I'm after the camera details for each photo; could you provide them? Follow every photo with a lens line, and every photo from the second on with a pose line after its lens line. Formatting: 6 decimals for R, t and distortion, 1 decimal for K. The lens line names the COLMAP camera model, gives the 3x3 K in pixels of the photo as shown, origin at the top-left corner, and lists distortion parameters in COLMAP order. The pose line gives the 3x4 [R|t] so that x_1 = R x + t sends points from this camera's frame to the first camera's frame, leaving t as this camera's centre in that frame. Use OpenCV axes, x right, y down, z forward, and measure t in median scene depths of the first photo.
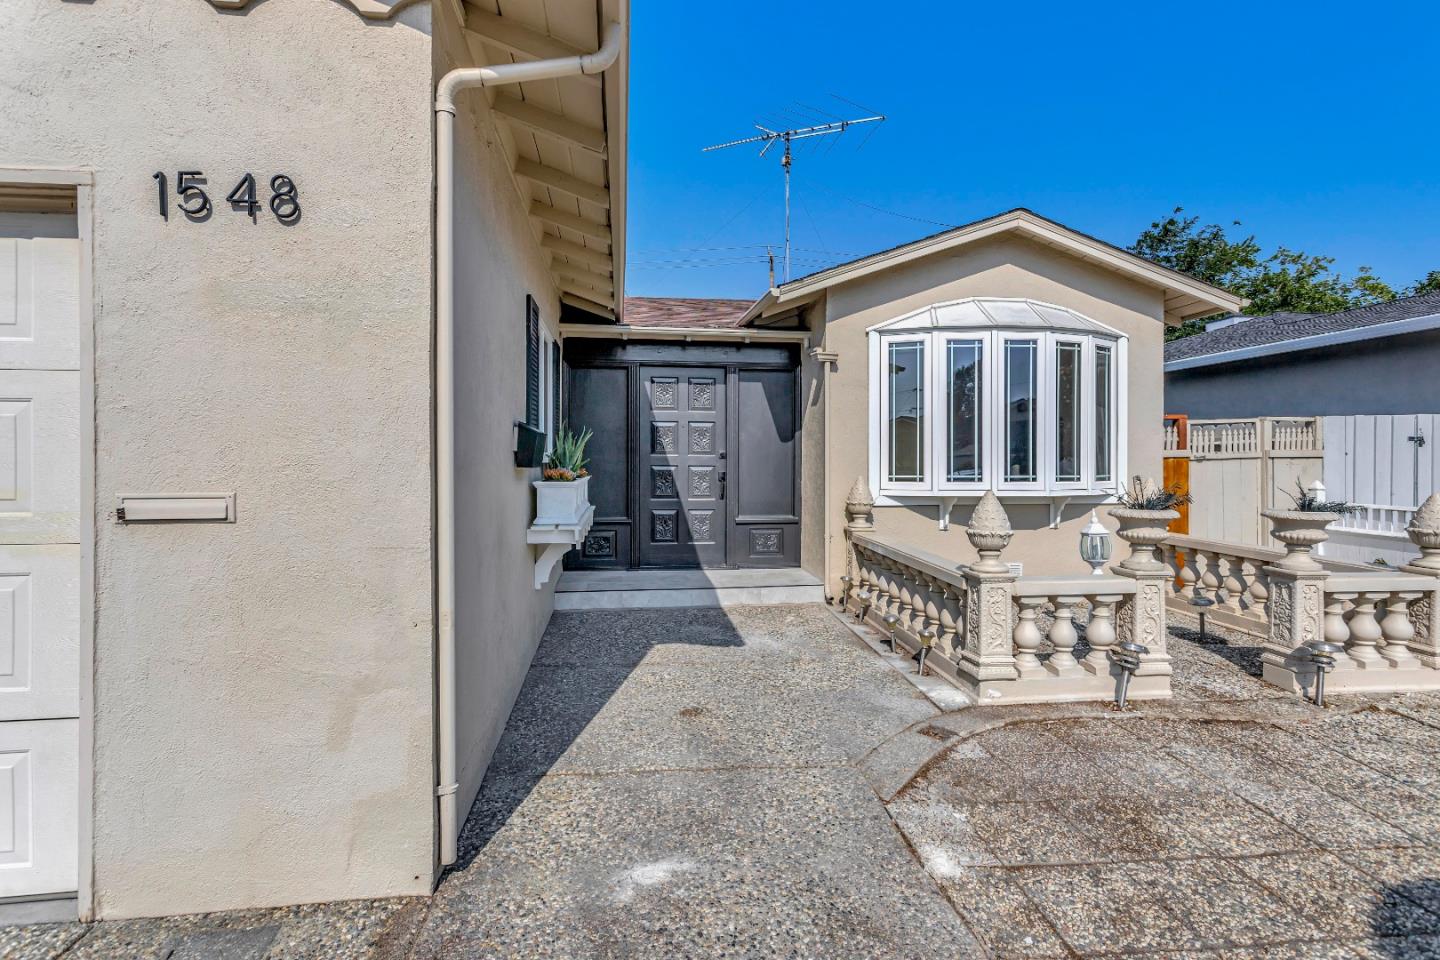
lens RADIAL K [[694.1, 0, 710.6], [0, 694.1, 455.7], [0, 0, 1]] dist [0.001260, 0.000968]
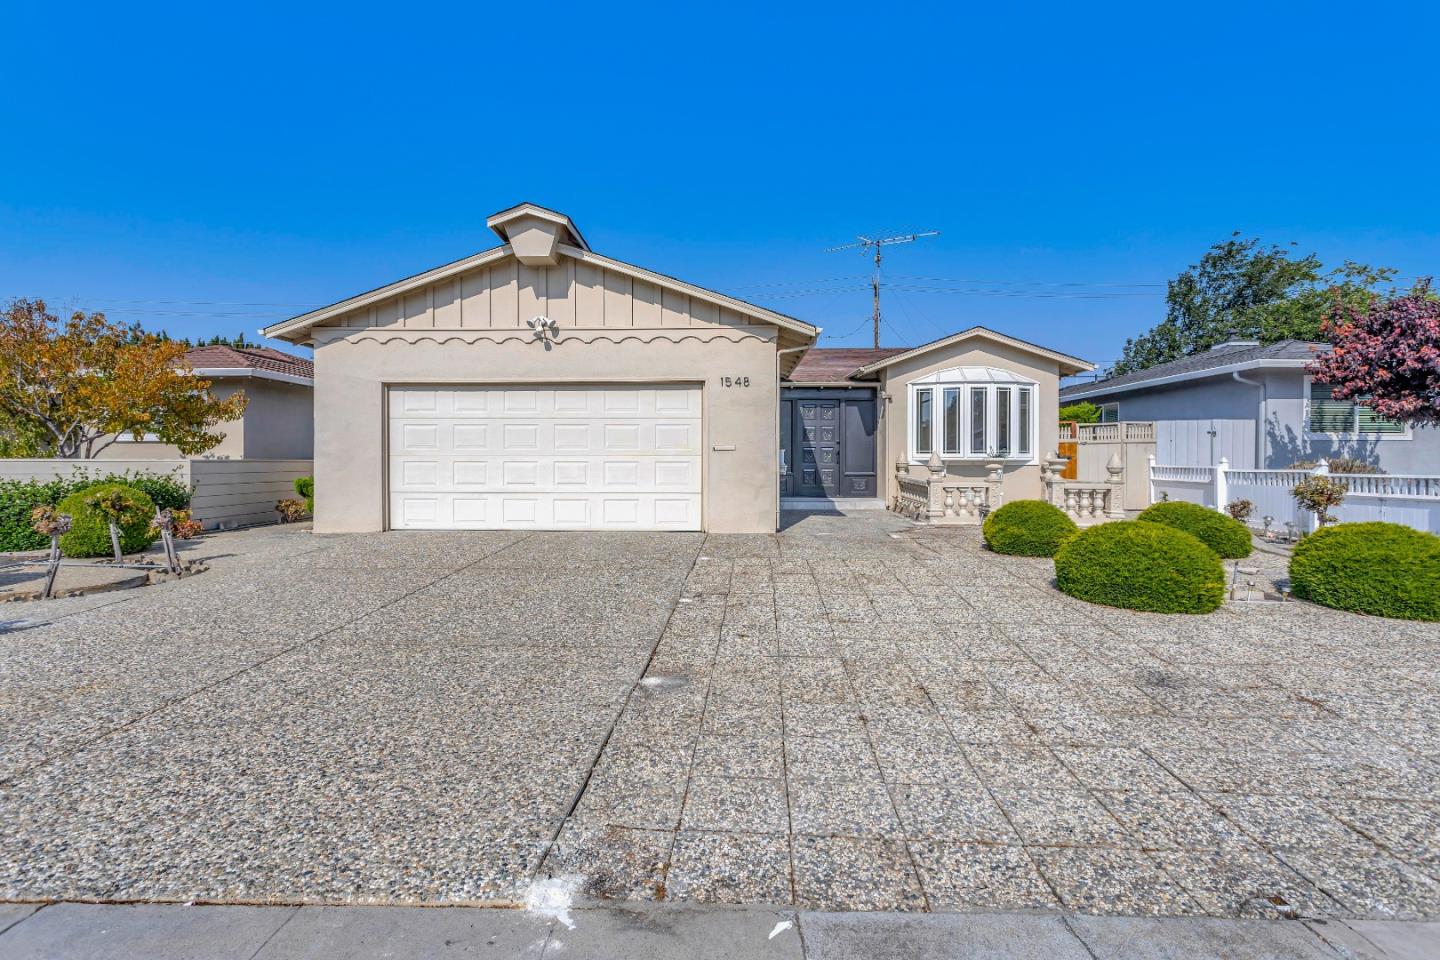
lens RADIAL K [[694.1, 0, 710.6], [0, 694.1, 455.7], [0, 0, 1]] dist [0.001260, 0.000968]
pose [[0.988035, 0.000299, -0.154232, -0.041930], [-0.000070, 0.999999, 0.001490, 0.039697], [0.154232, -0.001462, 0.988034, -1.192797]]
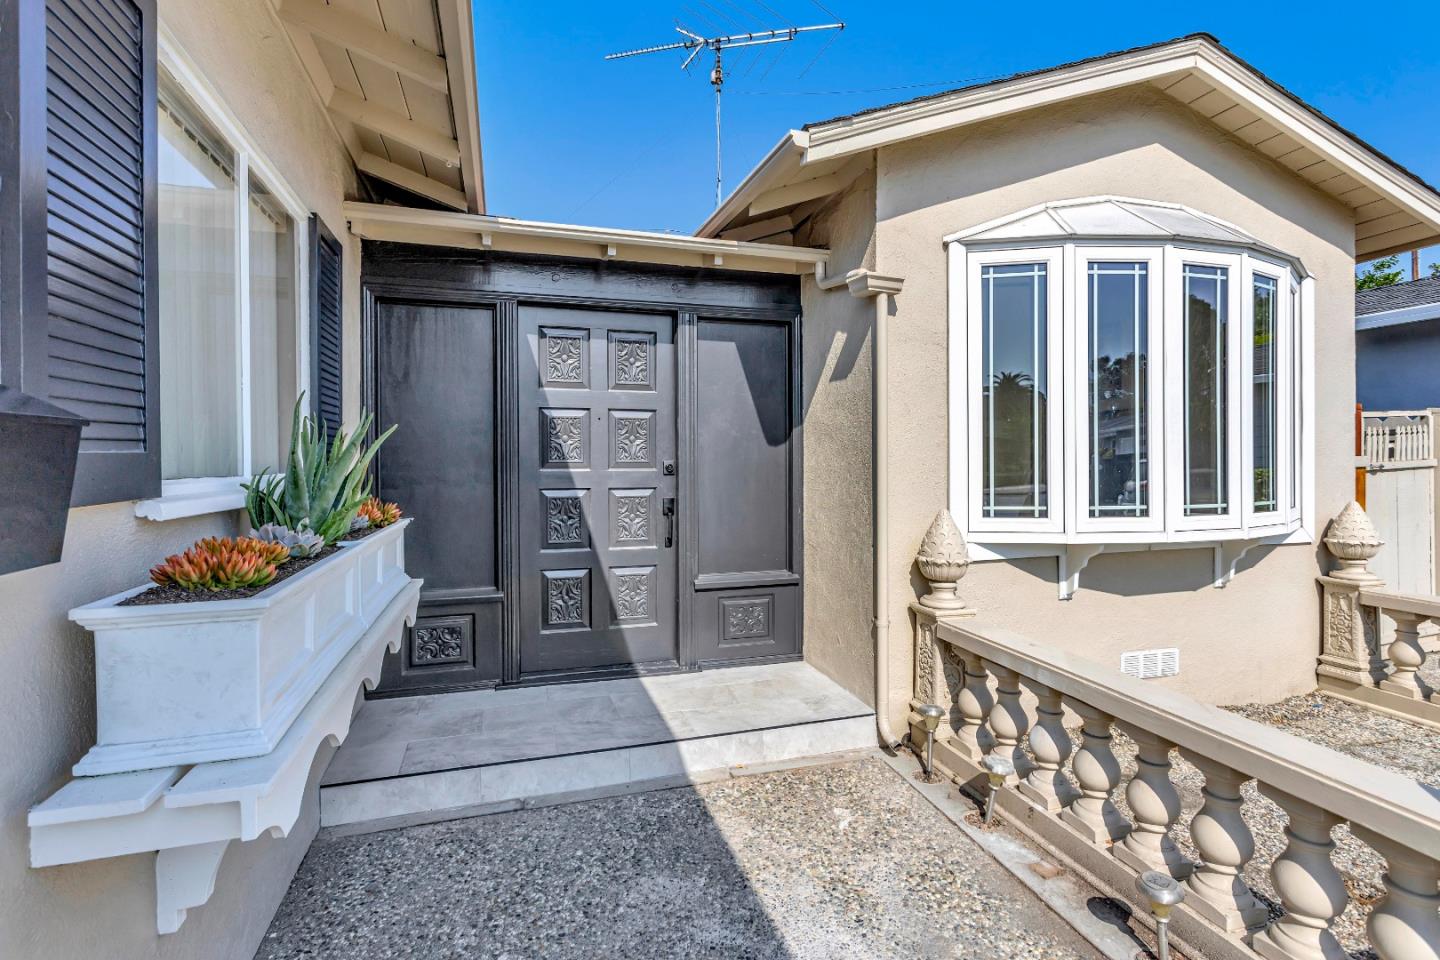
lens RADIAL K [[686.3, 0, 700.6], [0, 686.3, 464.0], [0, 0, 1]] dist [0.001449, 0.000325]
pose [[0.989052, -0.005960, 0.147450, -0.043602], [0.004424, 0.999932, 0.010746, -0.011410], [-0.147504, -0.009976, 0.989011, 0.478562]]
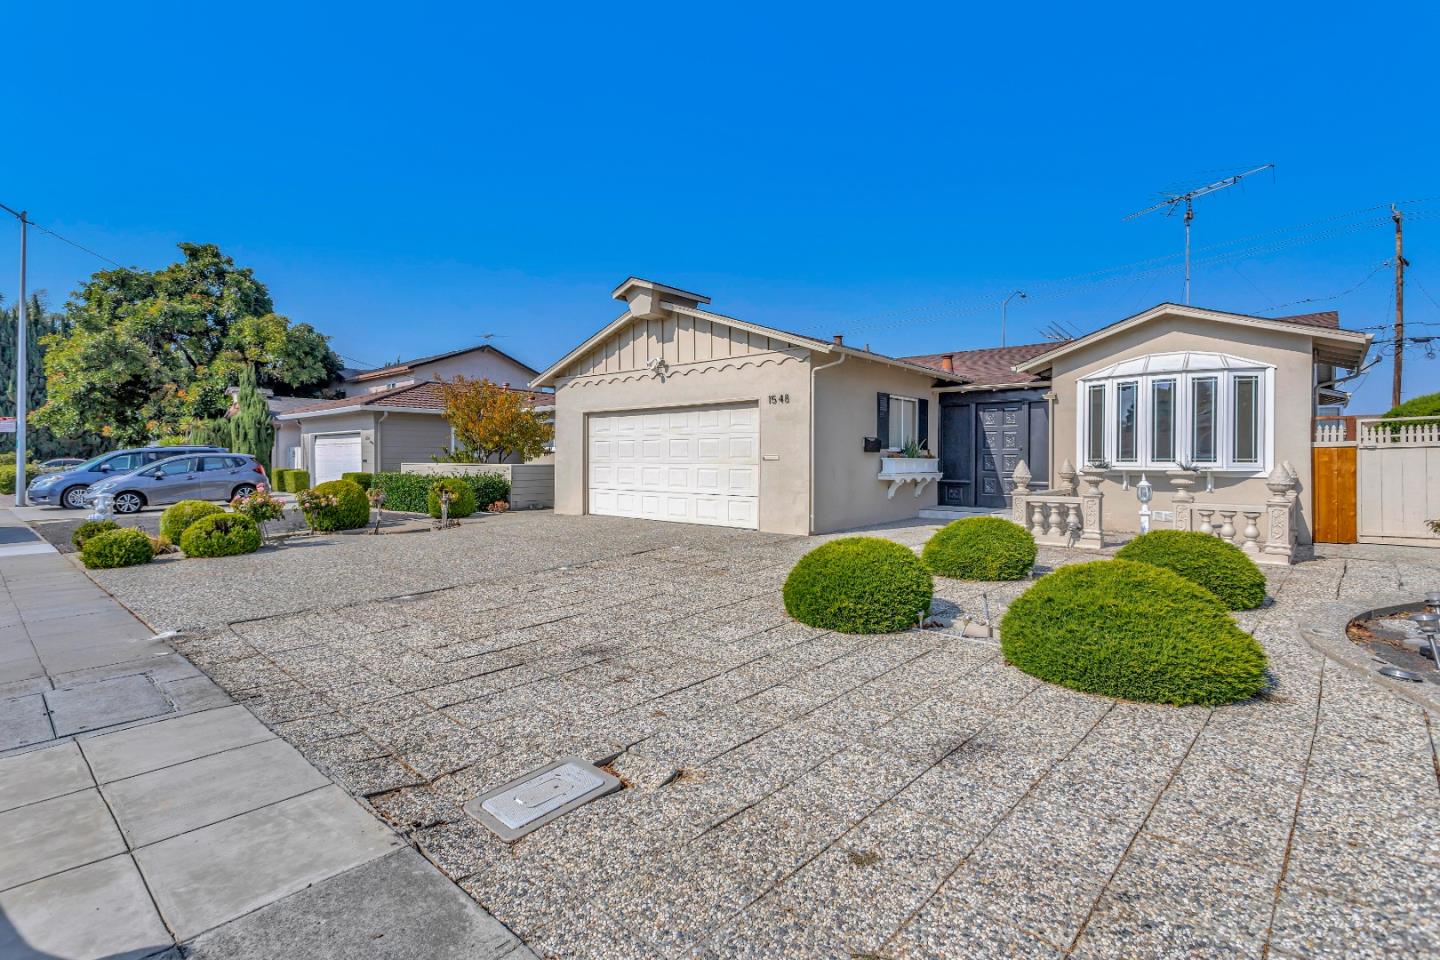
lens RADIAL K [[694.1, 0, 710.6], [0, 694.1, 455.7], [0, 0, 1]] dist [0.001260, 0.000968]
pose [[0.646520, -0.001647, -0.762895, 0.977822], [0.001076, 0.999999, -0.001247, 0.021462], [0.762896, -0.000015, 0.646521, -0.917897]]
